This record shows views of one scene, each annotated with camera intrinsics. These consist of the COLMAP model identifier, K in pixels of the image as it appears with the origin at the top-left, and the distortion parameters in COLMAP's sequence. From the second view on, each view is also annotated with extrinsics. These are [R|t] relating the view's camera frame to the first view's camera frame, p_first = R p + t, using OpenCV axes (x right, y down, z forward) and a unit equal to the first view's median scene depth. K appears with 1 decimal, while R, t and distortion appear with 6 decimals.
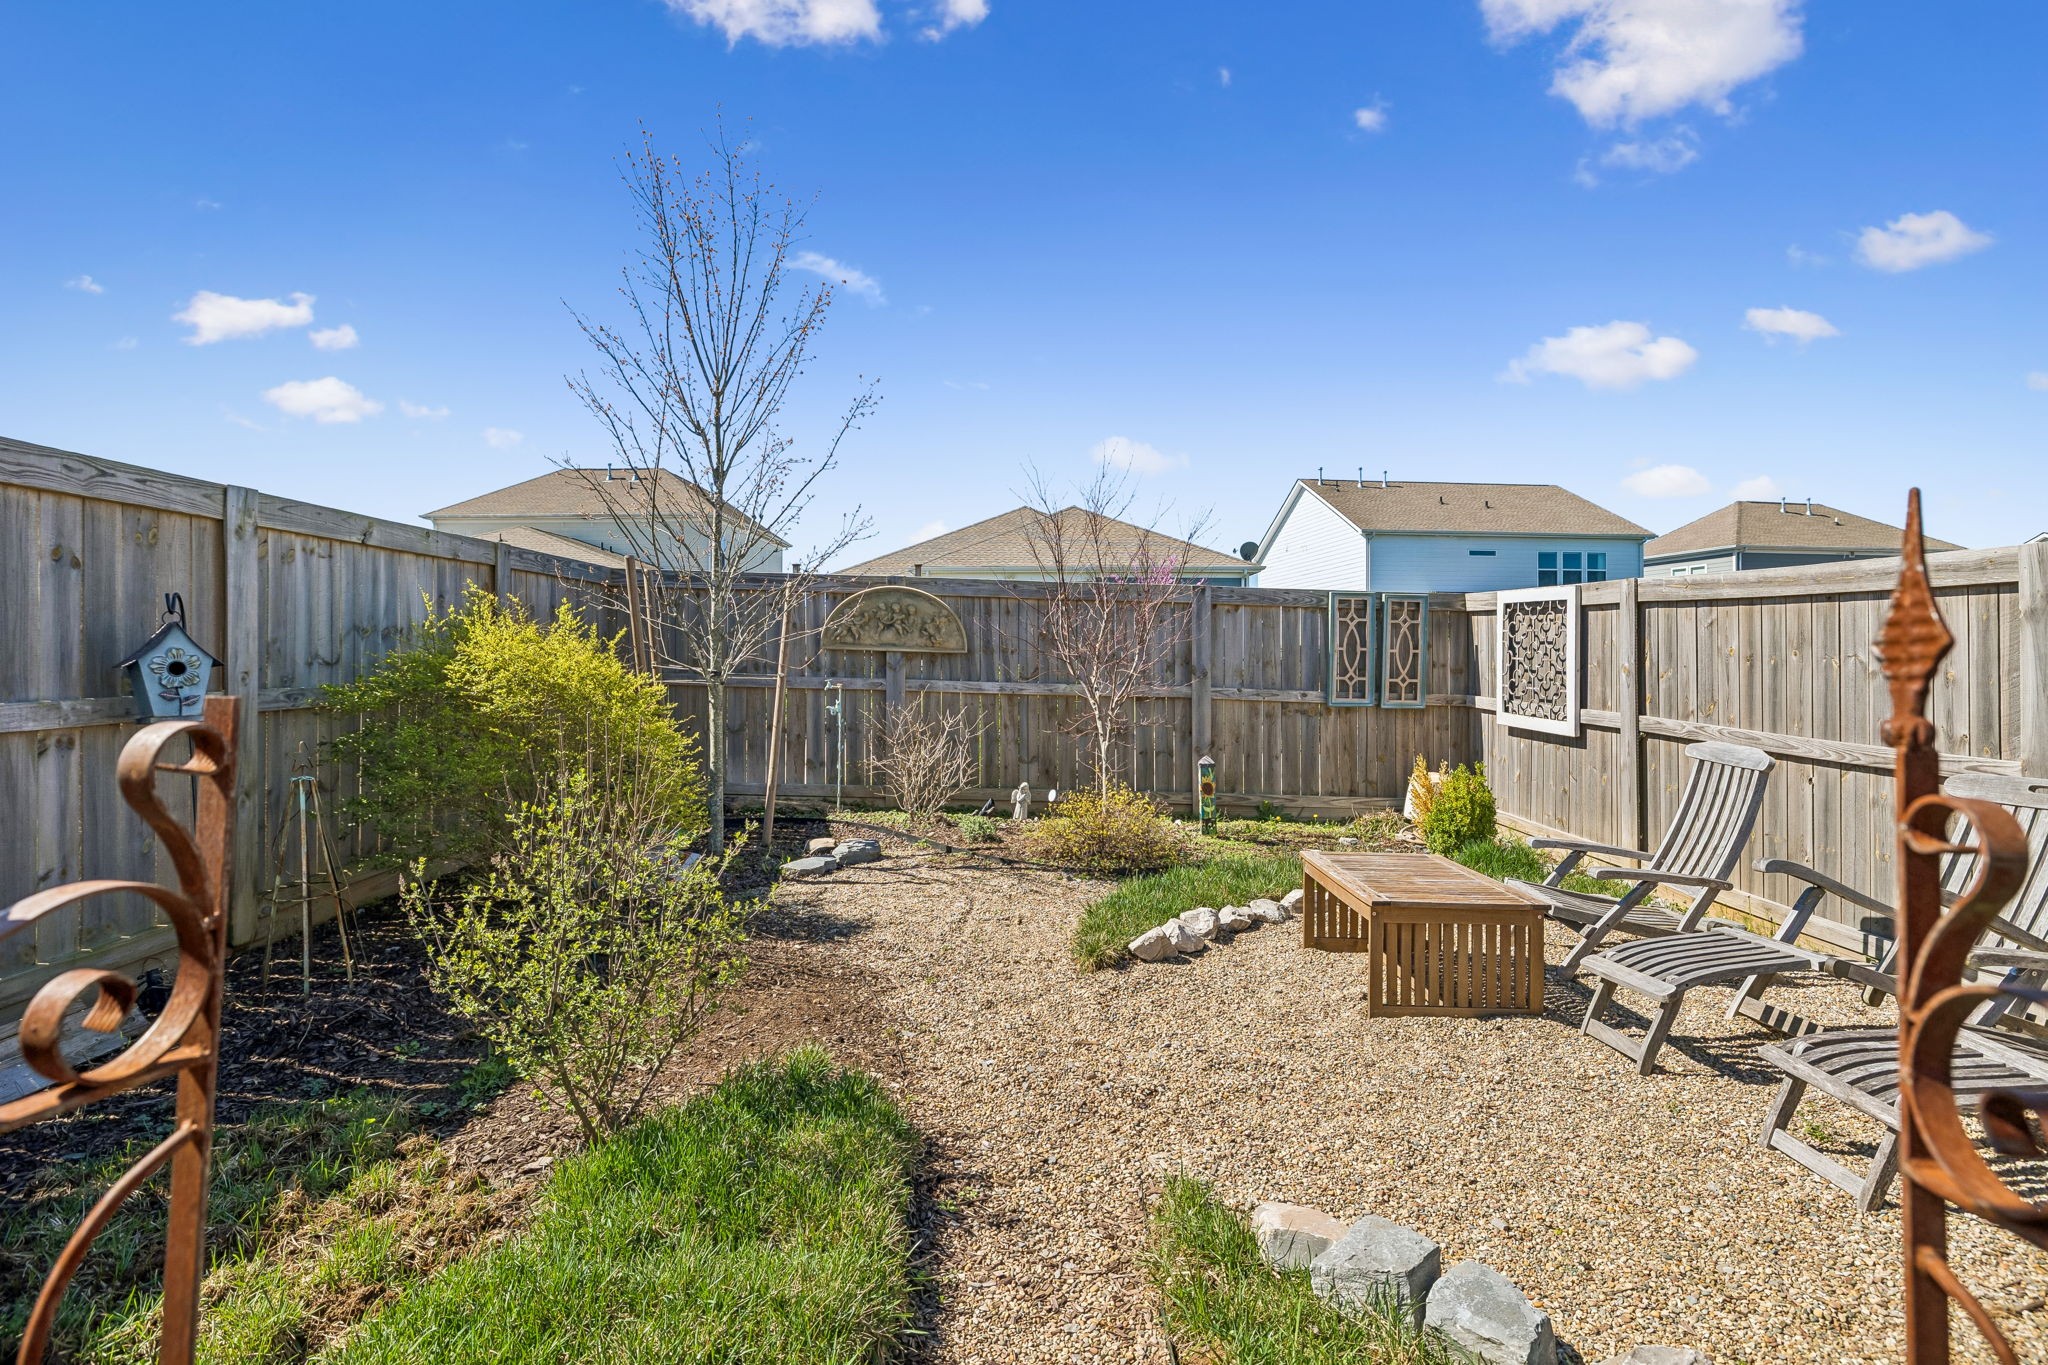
lens RADIAL K [[1046.2, 0, 1027.9], [0, 1046.2, 675.7], [0, 0, 1]] dist [0.005515, 0.000586]
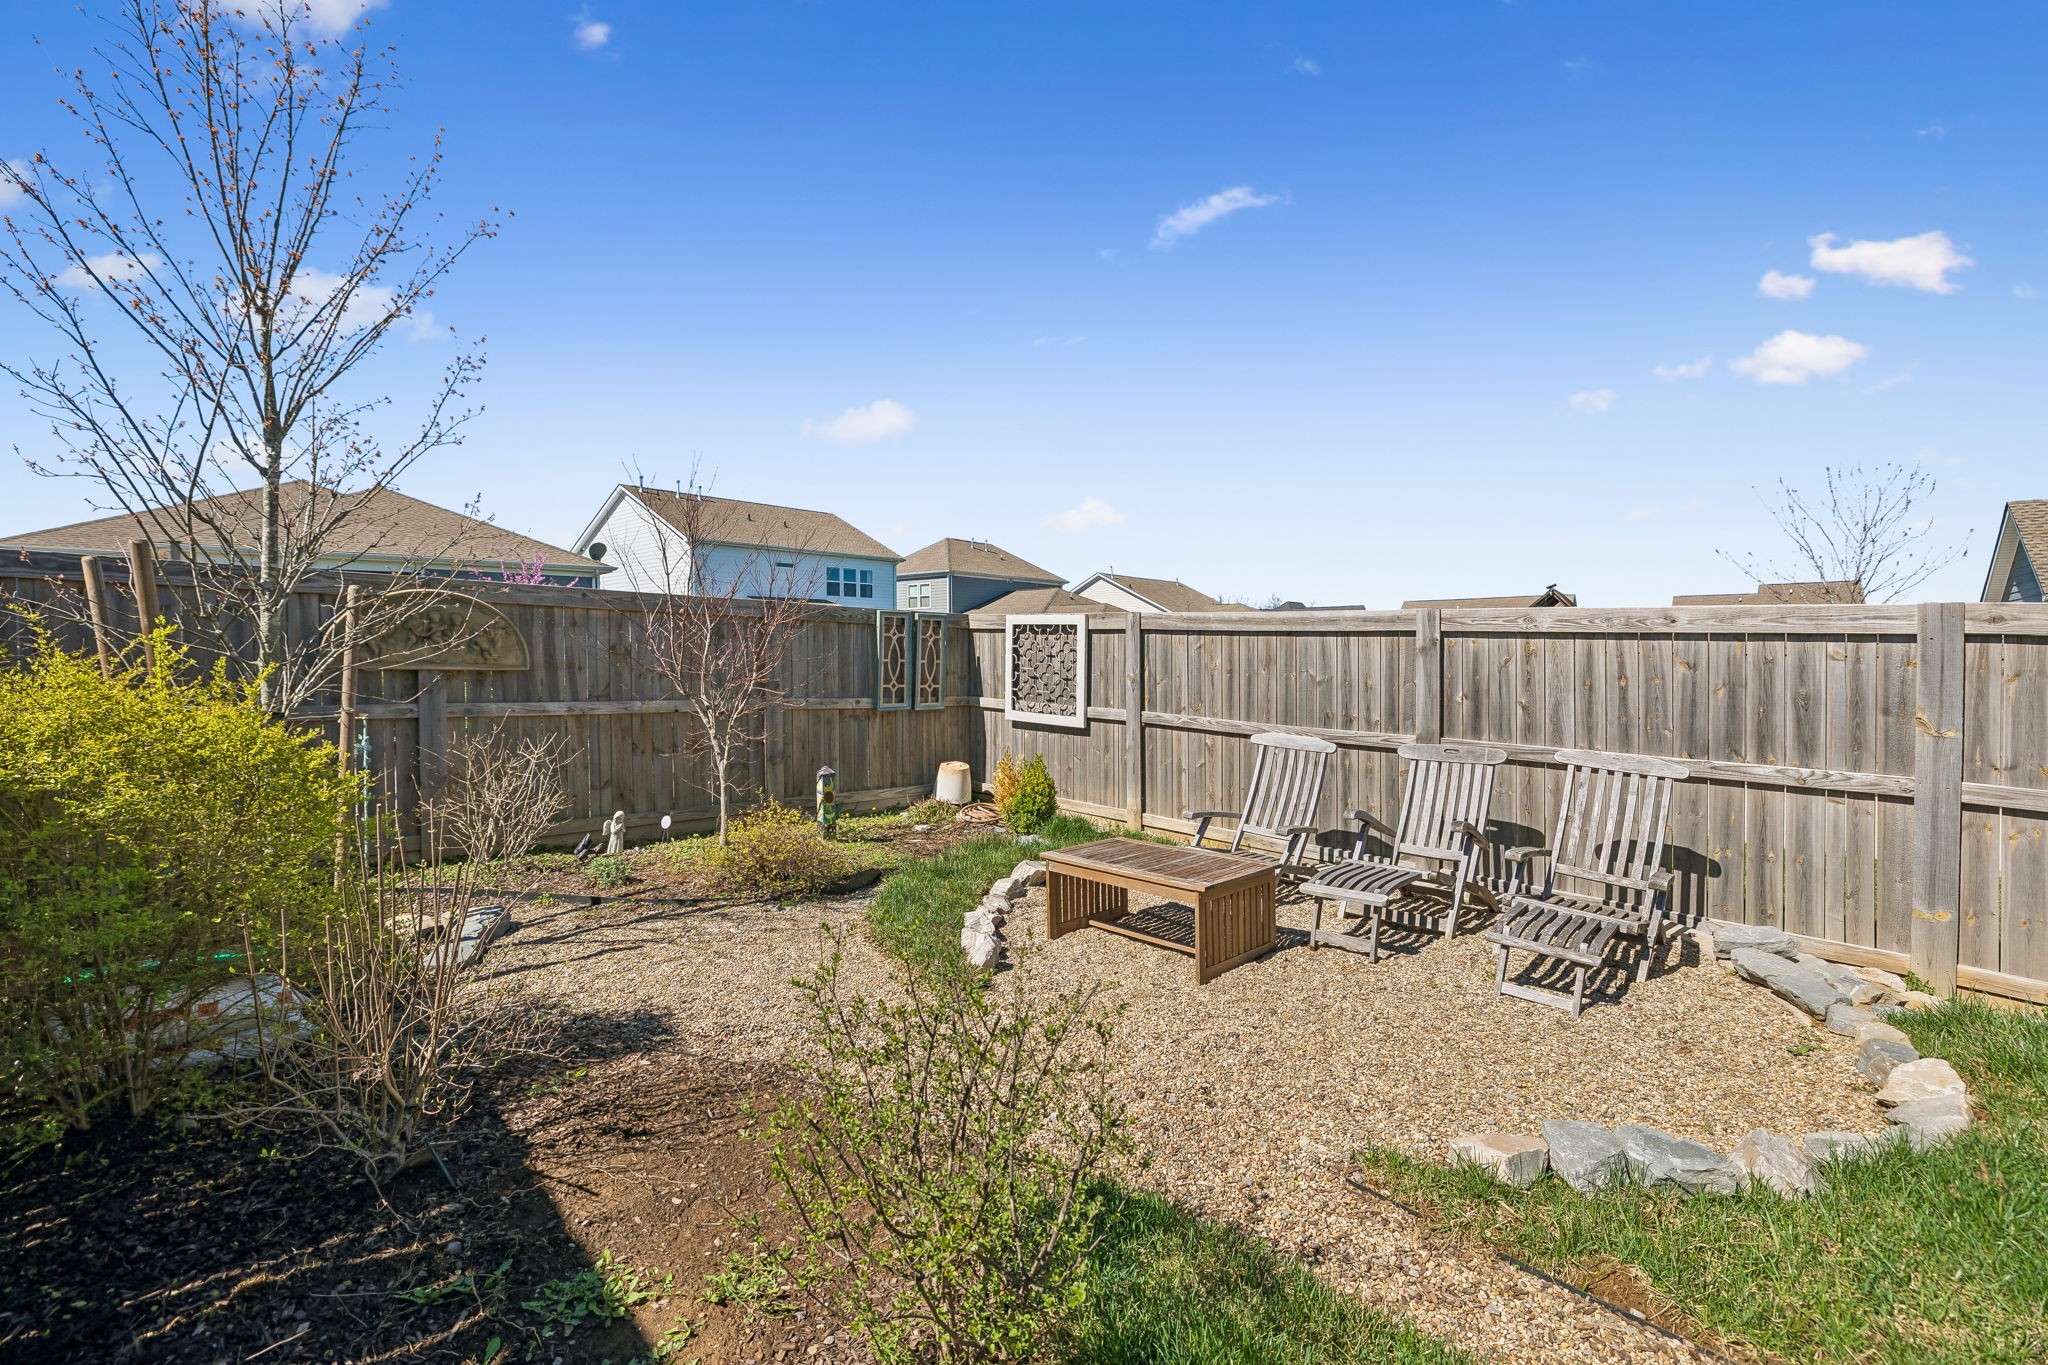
lens RADIAL K [[912.8, 0, 1029.1], [0, 912.8, 684.1], [0, 0, 1]] dist [-0.003486, -0.000240]
pose [[0.739566, -0.028413, 0.672484, -0.259866], [0.013085, 0.999527, 0.027841, -0.025732], [-0.672957, -0.011791, 0.739588, 0.160030]]
